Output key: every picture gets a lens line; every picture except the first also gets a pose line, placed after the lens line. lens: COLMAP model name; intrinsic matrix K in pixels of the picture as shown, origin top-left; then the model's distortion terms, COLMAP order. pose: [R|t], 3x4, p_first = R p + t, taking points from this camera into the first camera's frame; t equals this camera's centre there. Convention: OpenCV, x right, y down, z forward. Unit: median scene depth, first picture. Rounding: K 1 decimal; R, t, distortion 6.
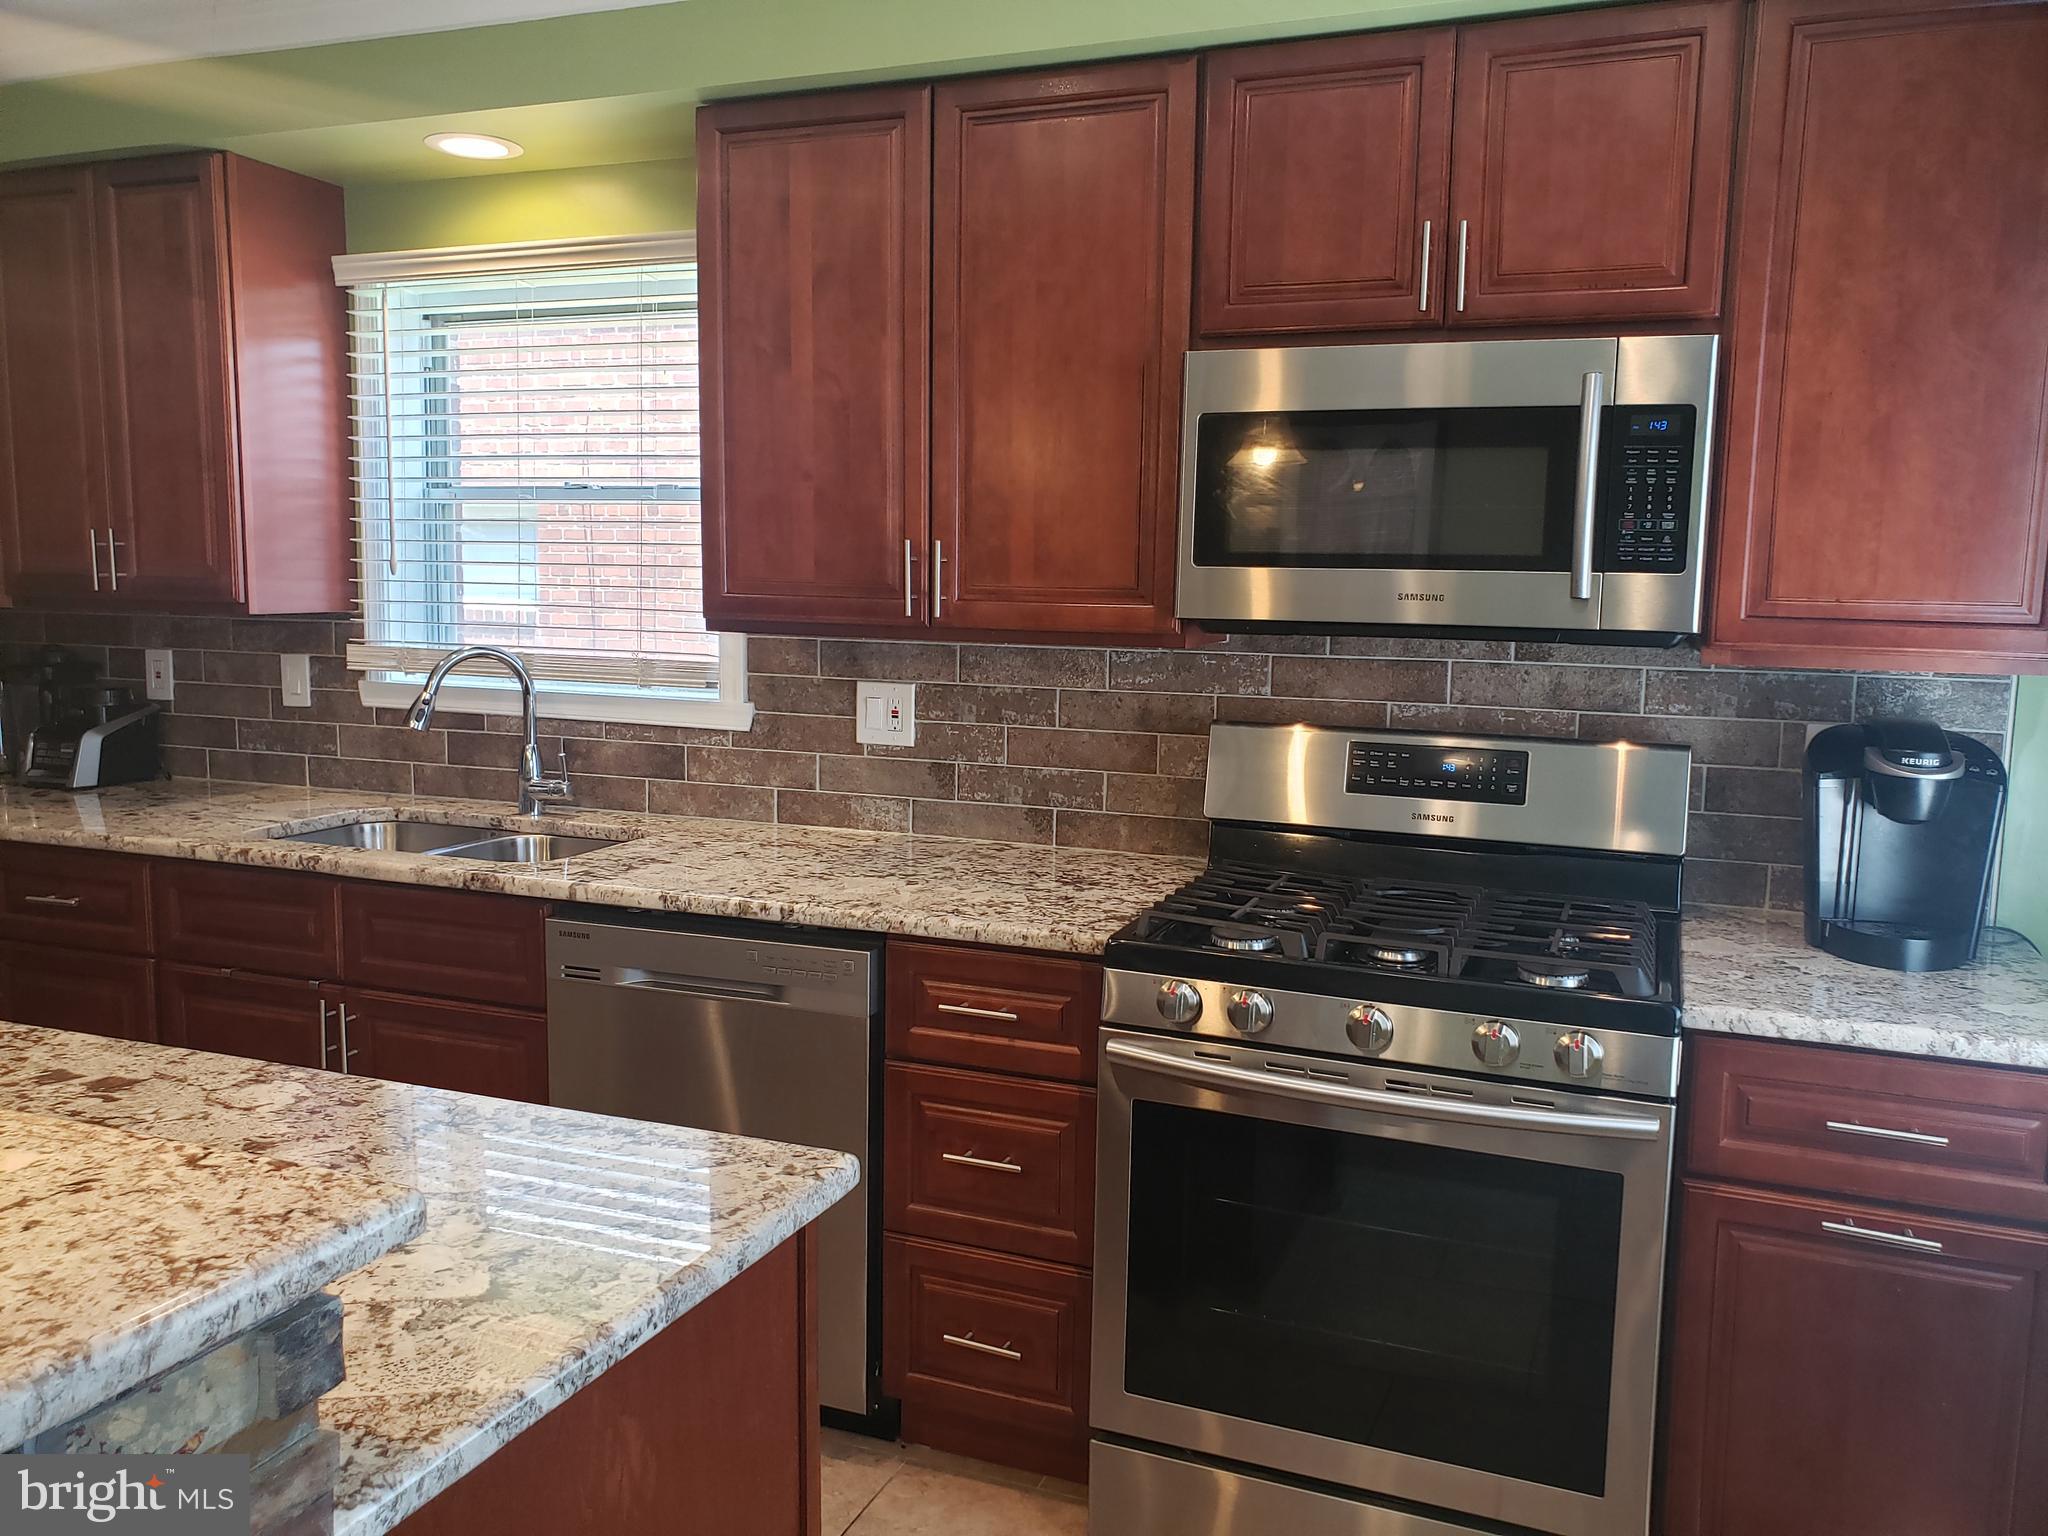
lens RADIAL K [[1589.3, 0, 1024.0], [0, 1589.3, 751.8], [0, 0, 1]] dist [0.083801, -0.080618]
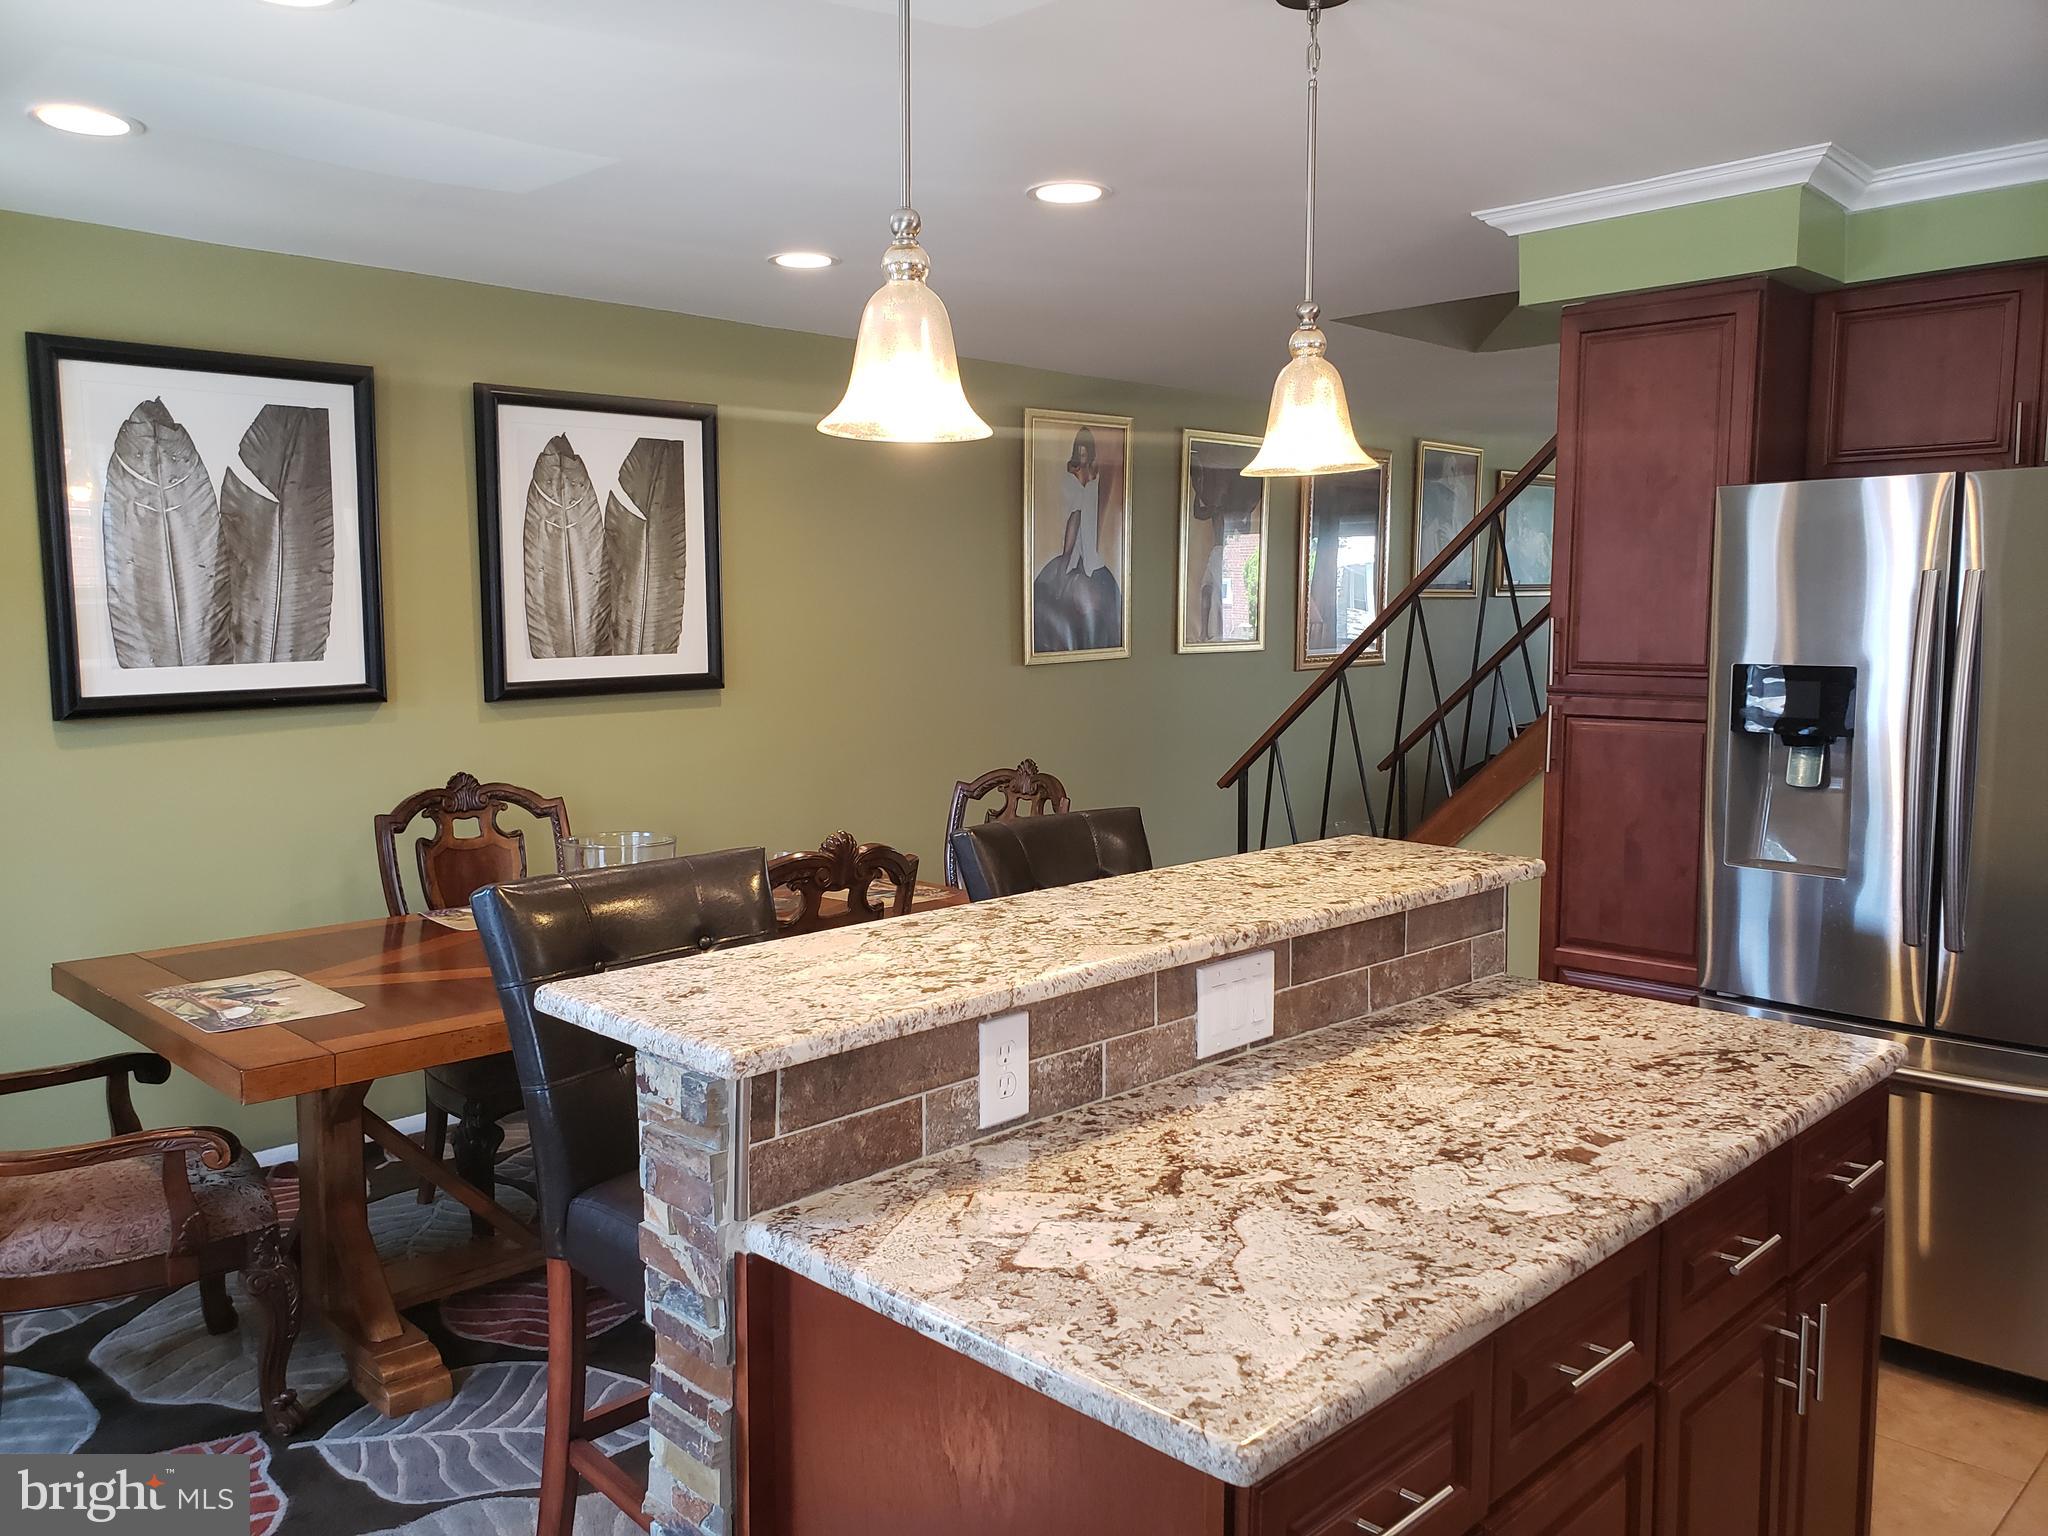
lens RADIAL K [[1589.3, 0, 1018.0], [0, 1589.3, 765.4], [0, 0, 1]] dist [0.083801, -0.080618]
pose [[-0.387366, 0.076040, -0.918785, 0.504411], [-0.107929, 0.986000, 0.127106, -0.137639], [0.915587, 0.148400, -0.373736, 0.883134]]
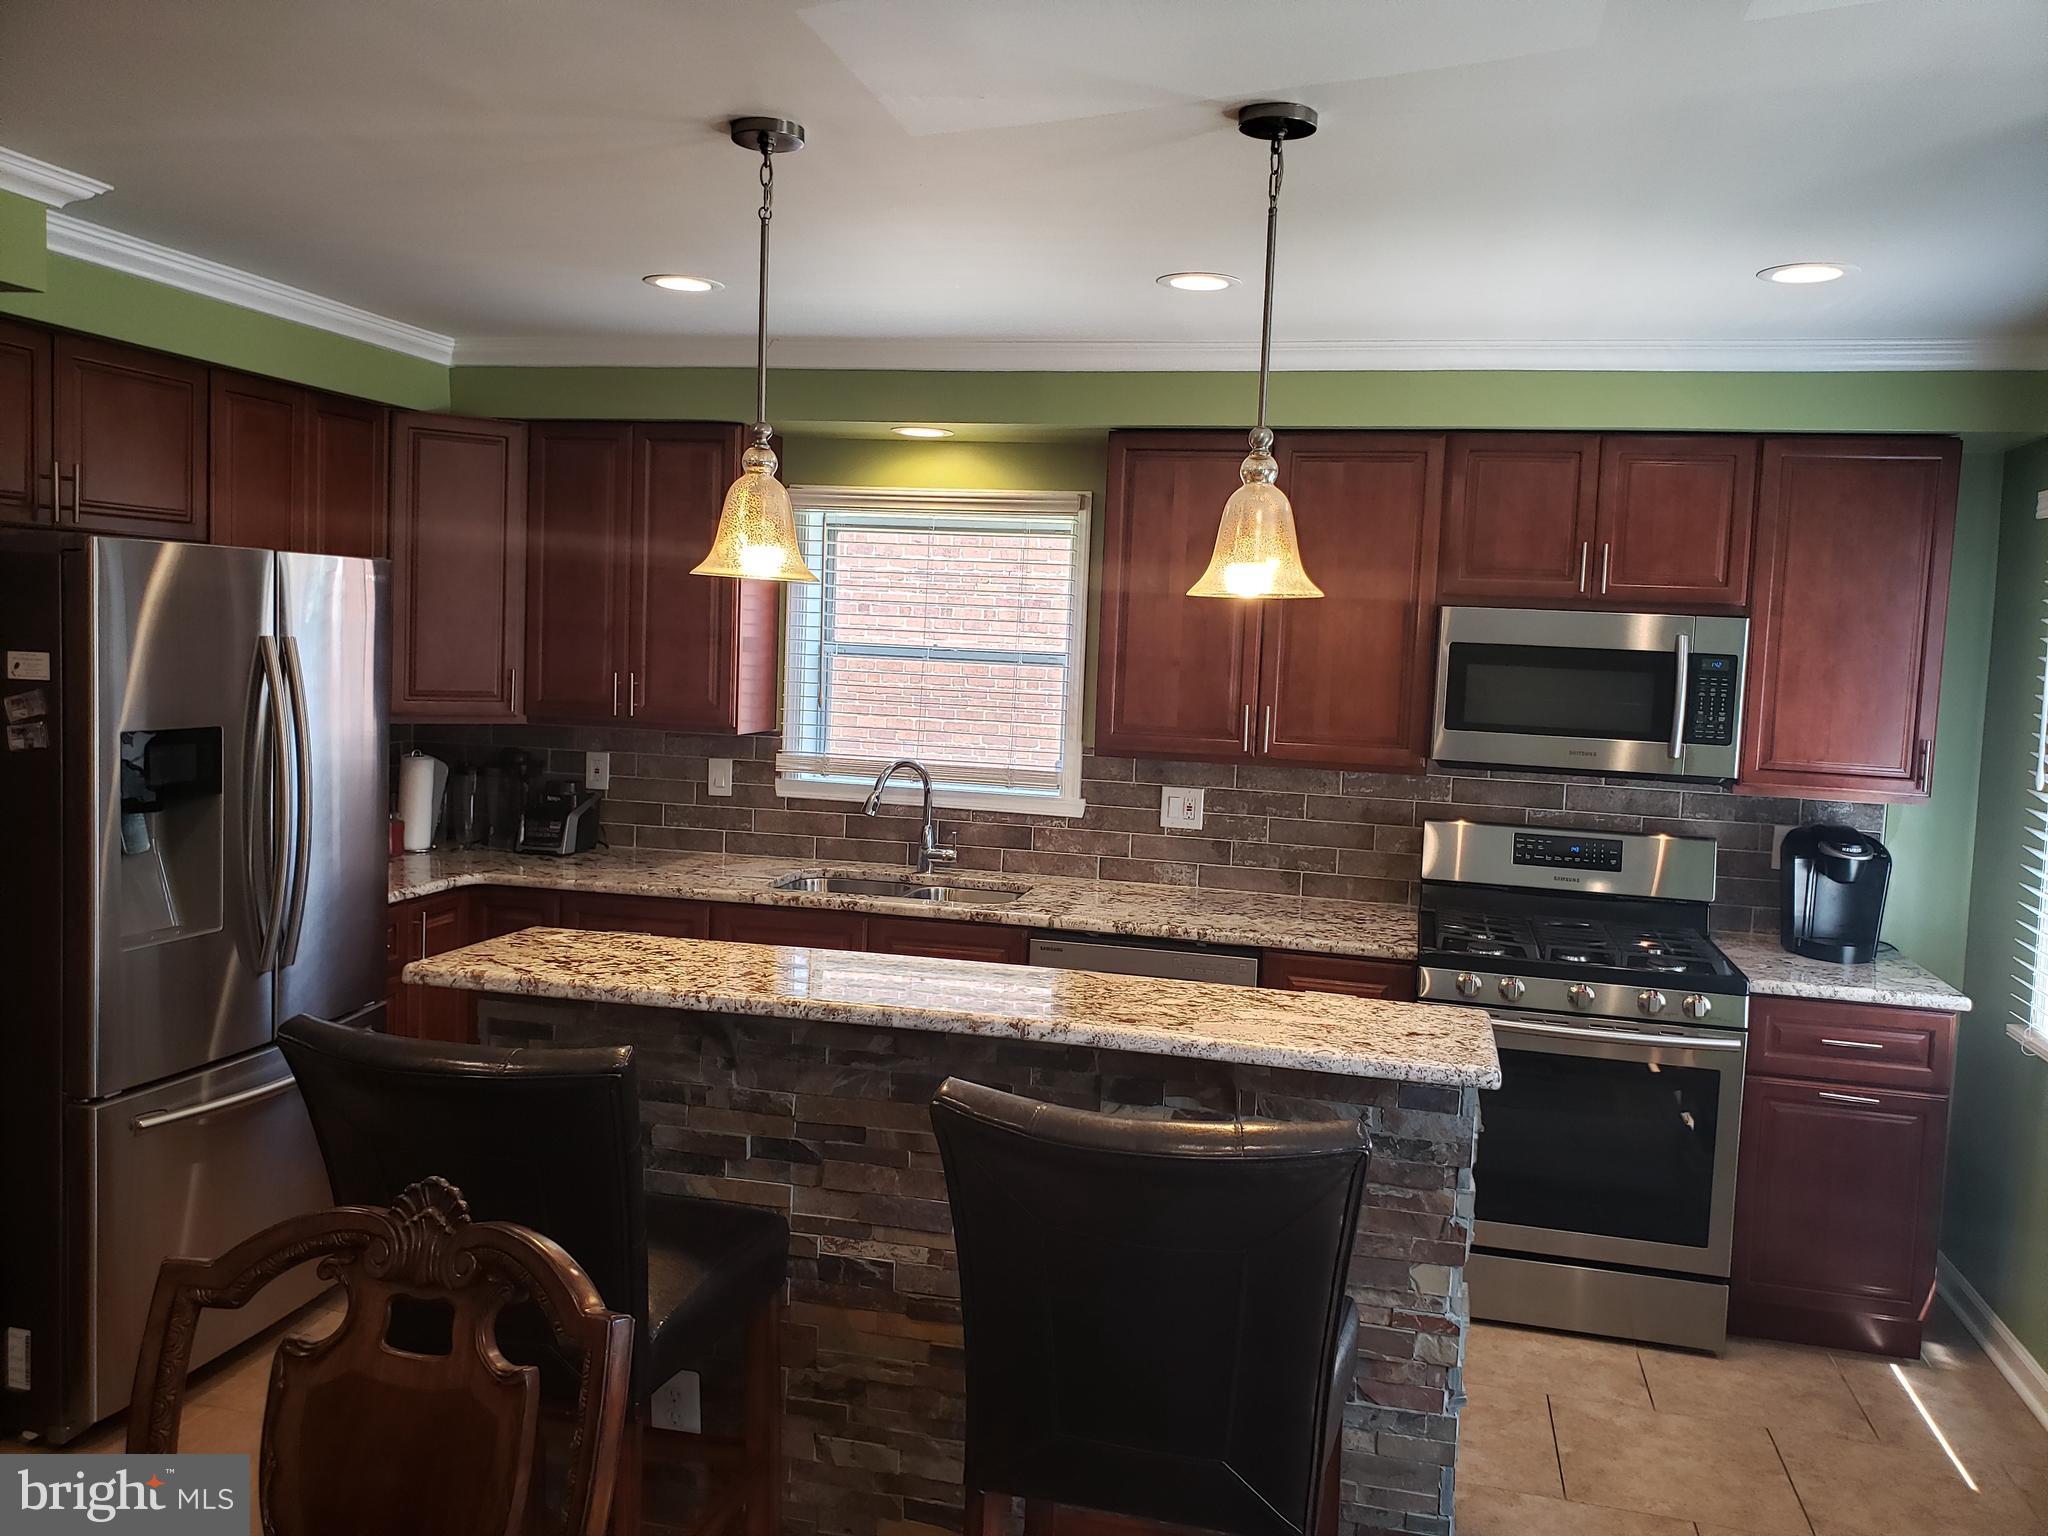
lens RADIAL K [[1589.3, 0, 1042.1], [0, 1589.3, 748.0], [0, 0, 1]] dist [0.083801, -0.080618]
pose [[0.986149, 0.015415, 0.165146, -0.592638], [-0.009217, 0.999227, -0.038227, -0.027854], [-0.165607, 0.036175, 0.985528, -0.600021]]
